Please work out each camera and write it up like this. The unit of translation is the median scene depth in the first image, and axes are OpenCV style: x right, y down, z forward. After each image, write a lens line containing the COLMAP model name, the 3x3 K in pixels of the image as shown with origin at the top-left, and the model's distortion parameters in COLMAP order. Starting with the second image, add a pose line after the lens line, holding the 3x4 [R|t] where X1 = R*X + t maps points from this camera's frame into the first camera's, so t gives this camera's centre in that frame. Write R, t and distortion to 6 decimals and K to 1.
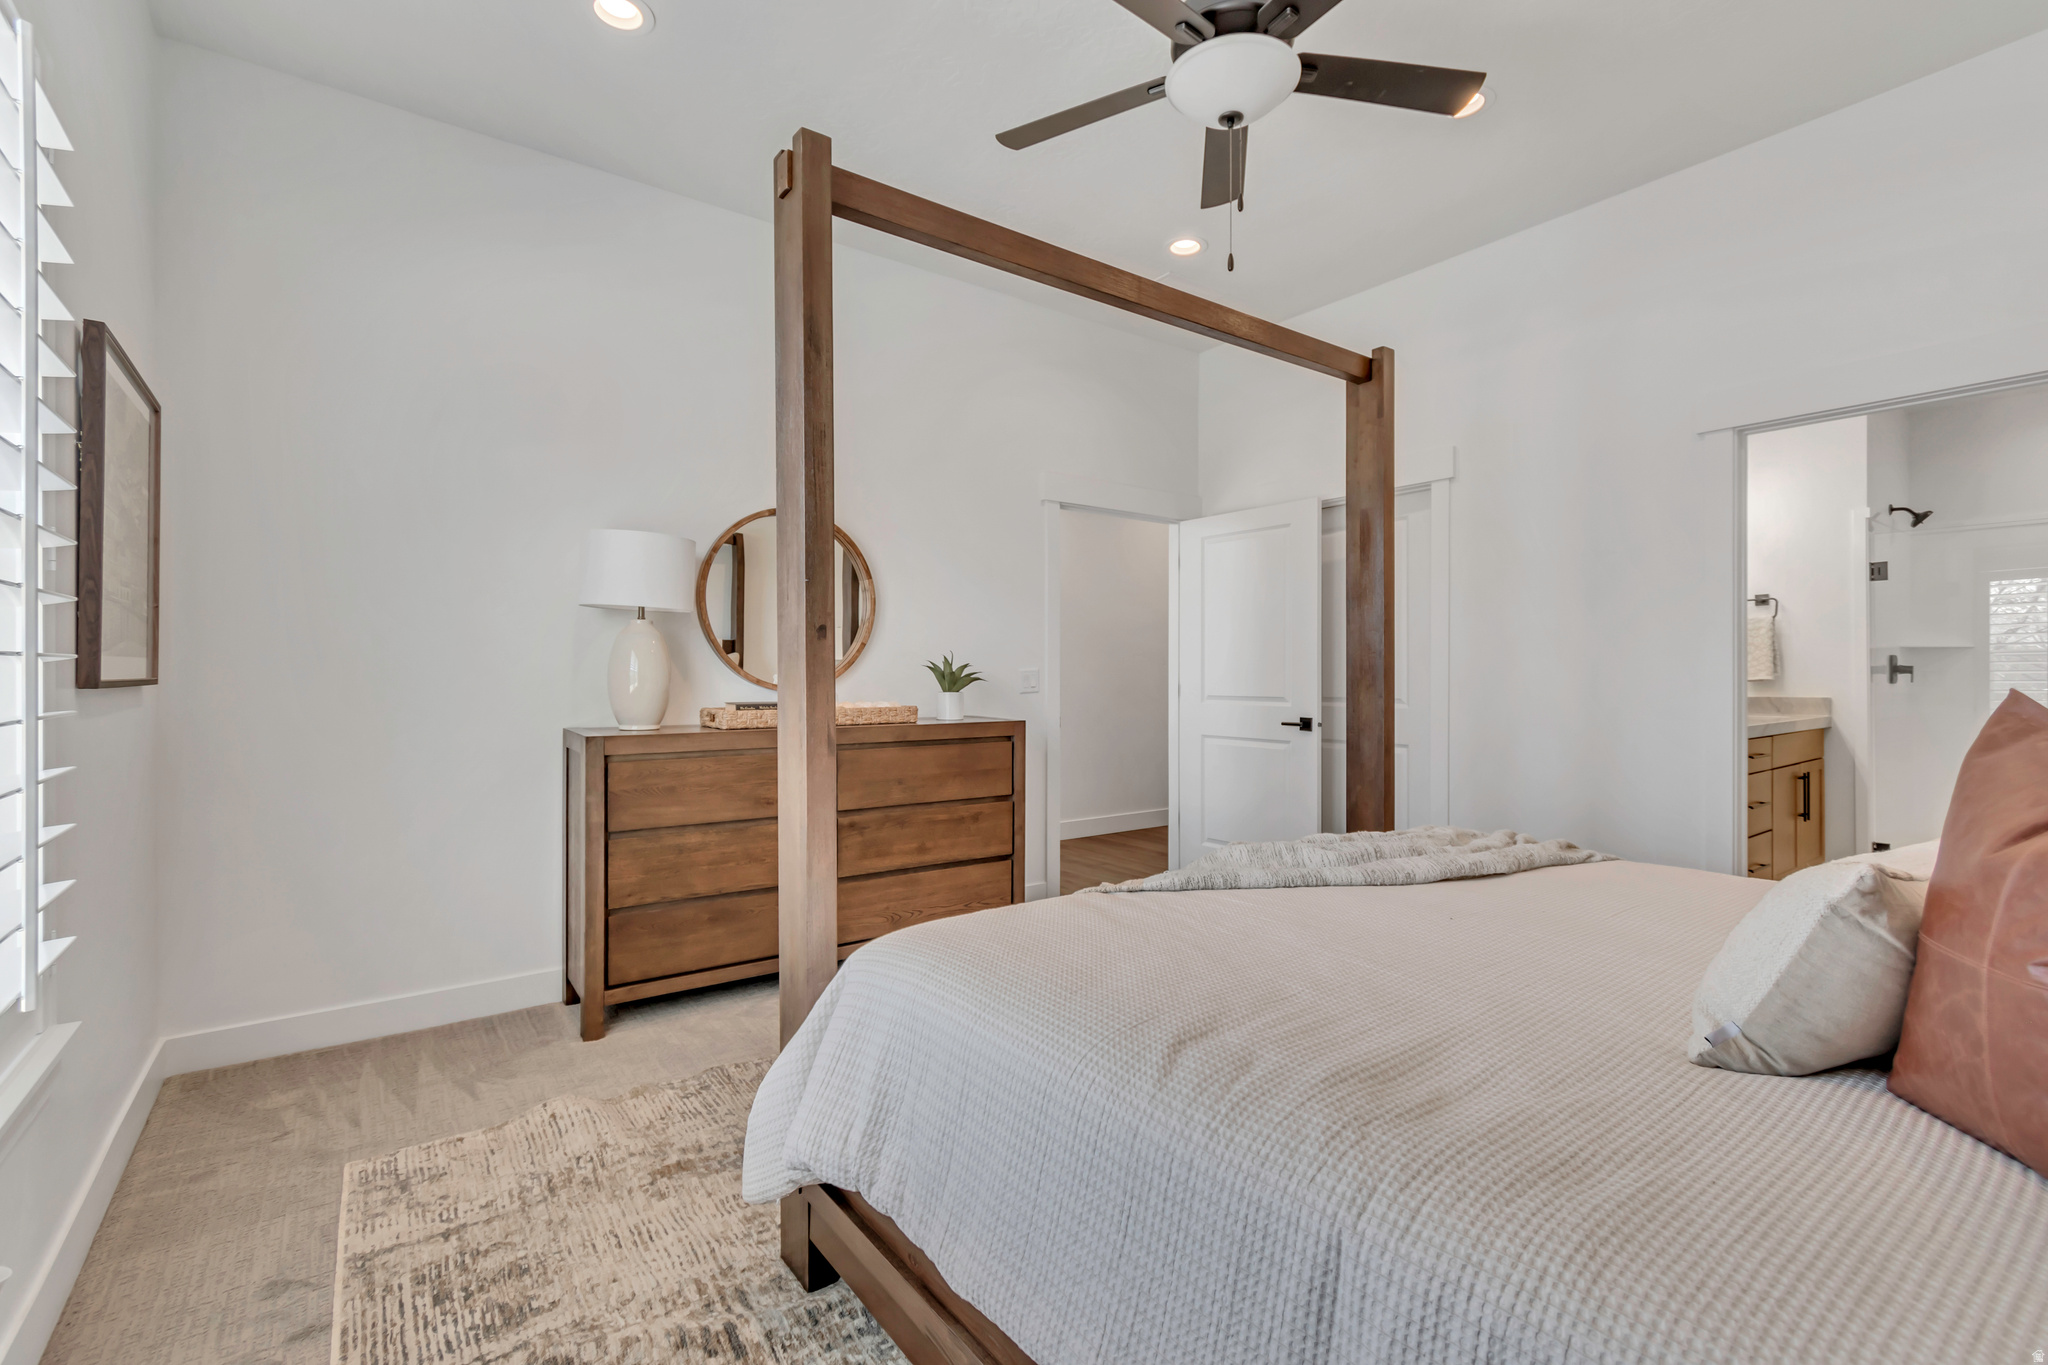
lens RADIAL K [[914.9, 0, 1034.0], [0, 914.9, 679.9], [0, 0, 1]] dist [0.004457, -0.000380]
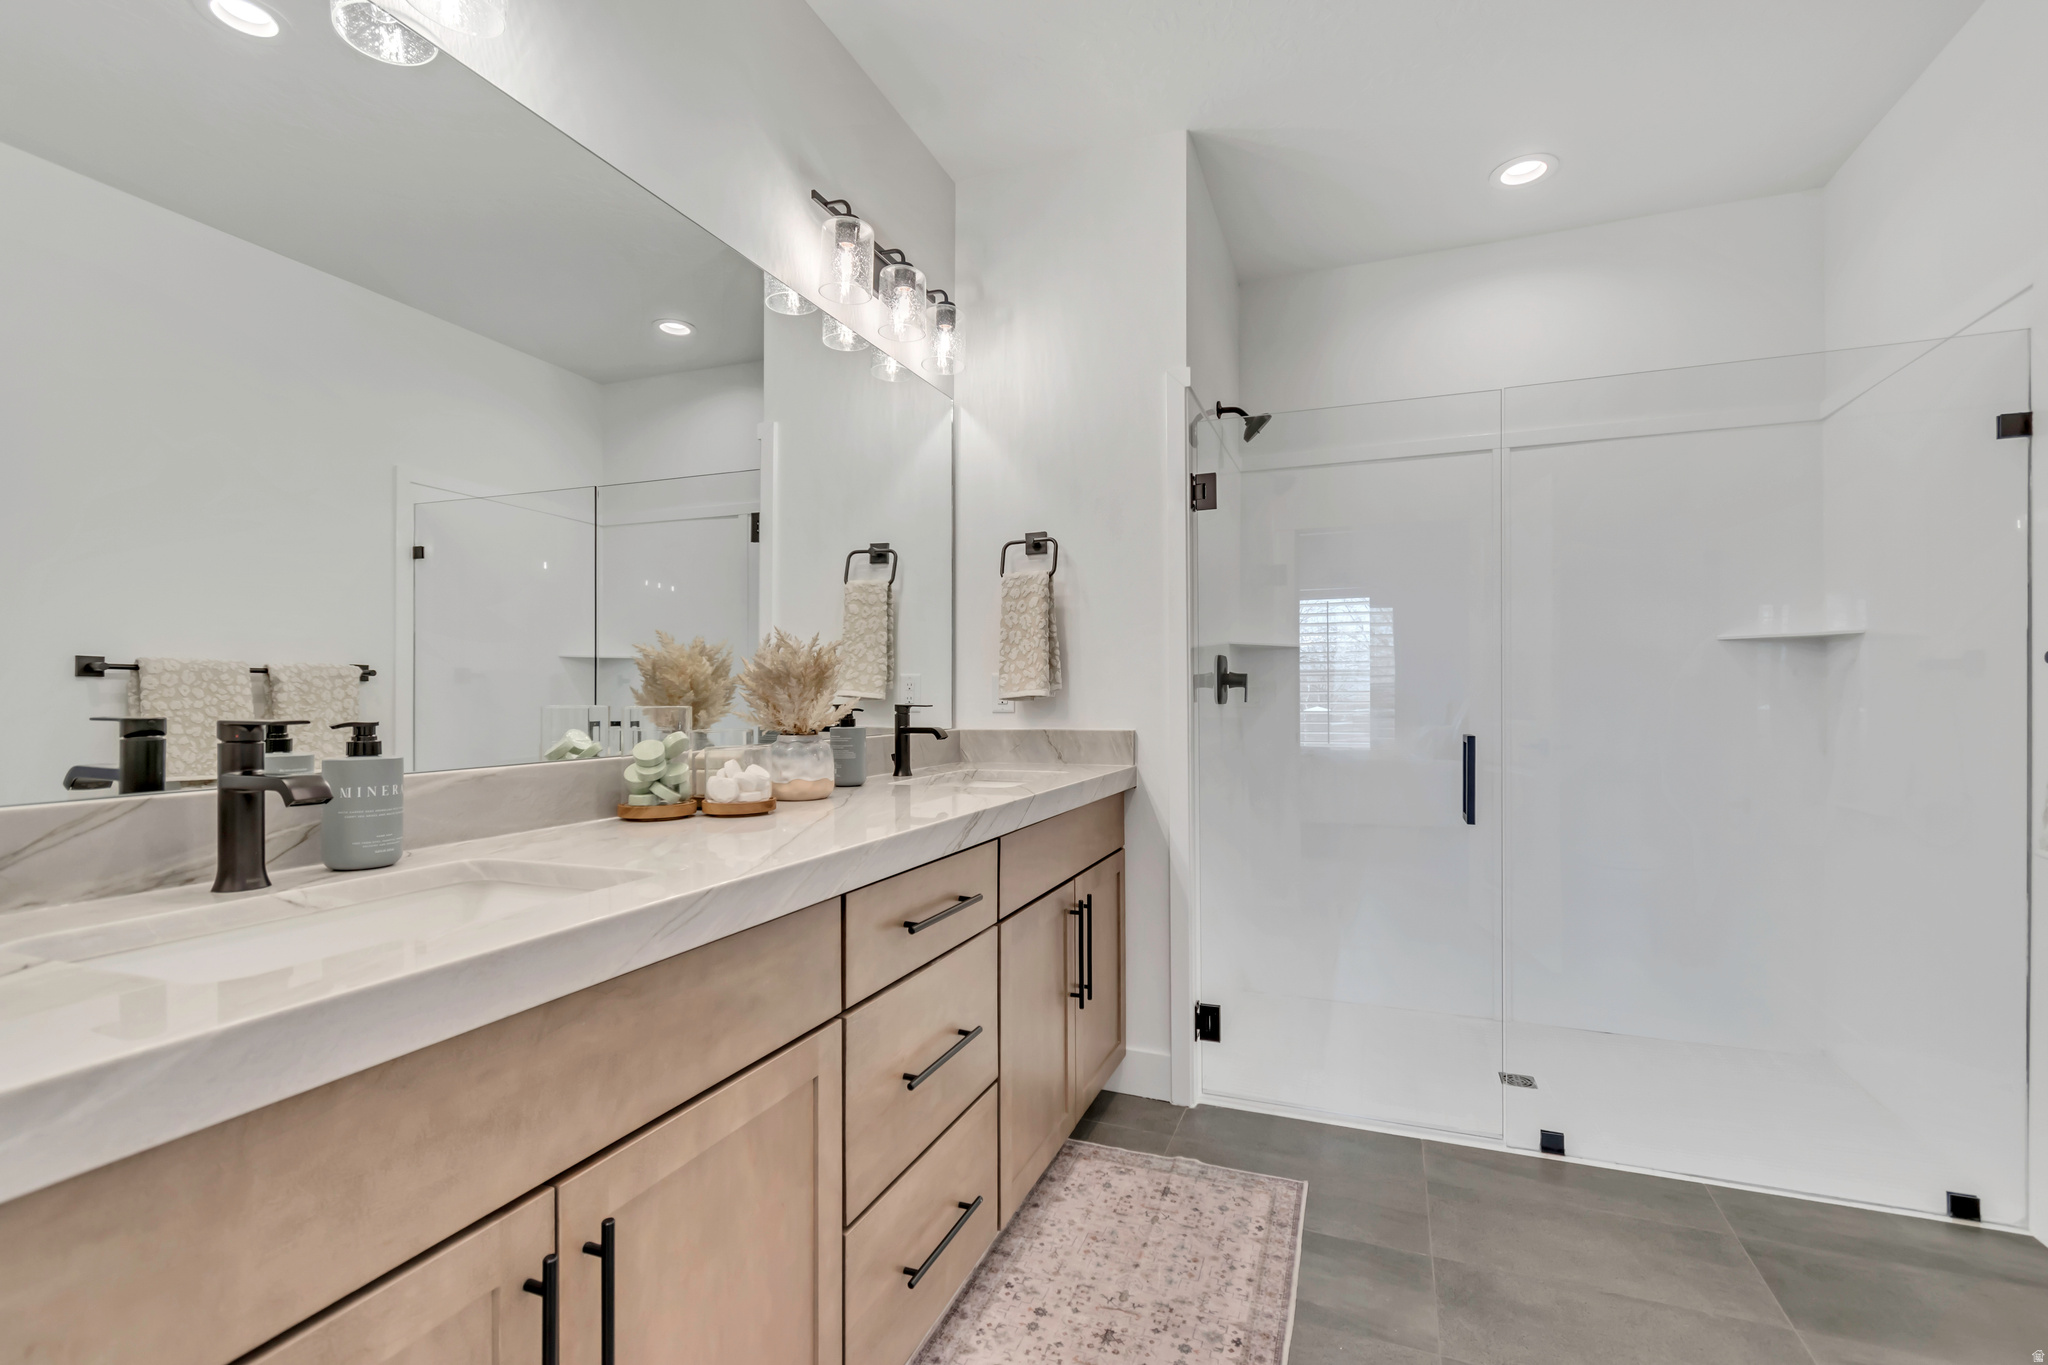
lens RADIAL K [[914.9, 0, 1022.2], [0, 914.9, 684.7], [0, 0, 1]] dist [0.004457, -0.000380]
pose [[0.853702, 0.009923, 0.520668, 0.529711], [-0.004226, 0.999918, -0.012128, -0.000641], [-0.520745, 0.008154, 0.853673, 0.574850]]
